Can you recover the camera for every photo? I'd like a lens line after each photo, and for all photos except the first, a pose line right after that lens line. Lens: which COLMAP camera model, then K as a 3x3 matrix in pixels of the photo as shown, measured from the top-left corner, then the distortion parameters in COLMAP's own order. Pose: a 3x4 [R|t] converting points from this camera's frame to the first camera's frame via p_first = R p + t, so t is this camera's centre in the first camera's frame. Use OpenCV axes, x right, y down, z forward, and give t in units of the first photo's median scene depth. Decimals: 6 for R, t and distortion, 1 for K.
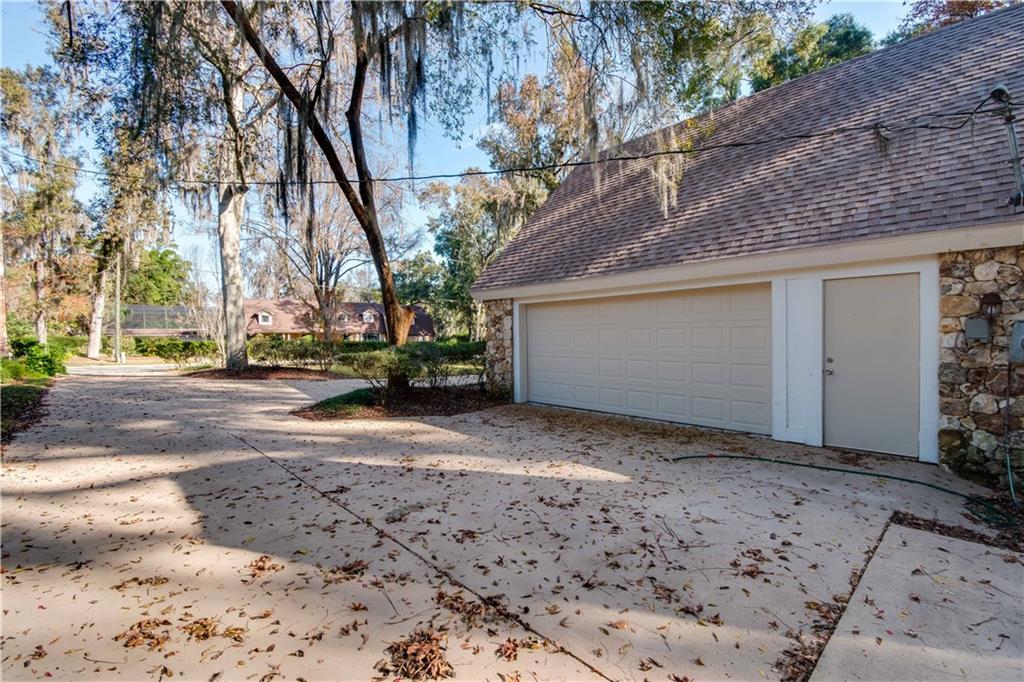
lens RADIAL K [[412.1, 0, 512.0], [0, 412.1, 341.0], [0, 0, 1]] dist [0.000891, -0.000184]
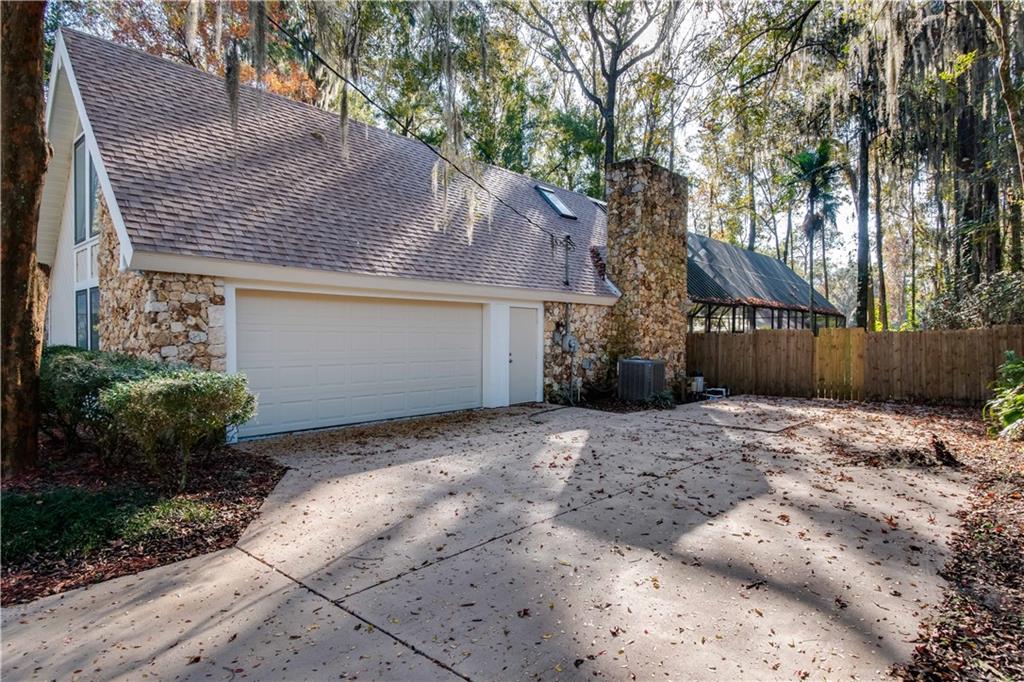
lens RADIAL K [[471.6, 0, 519.6], [0, 471.6, 335.7], [0, 0, 1]] dist [-0.000272, -0.000160]
pose [[0.041595, 0.017006, 0.998990, -1.486193], [0.011306, 0.999783, -0.017490, 0.004963], [-0.999071, 0.012022, 0.041394, 1.119891]]
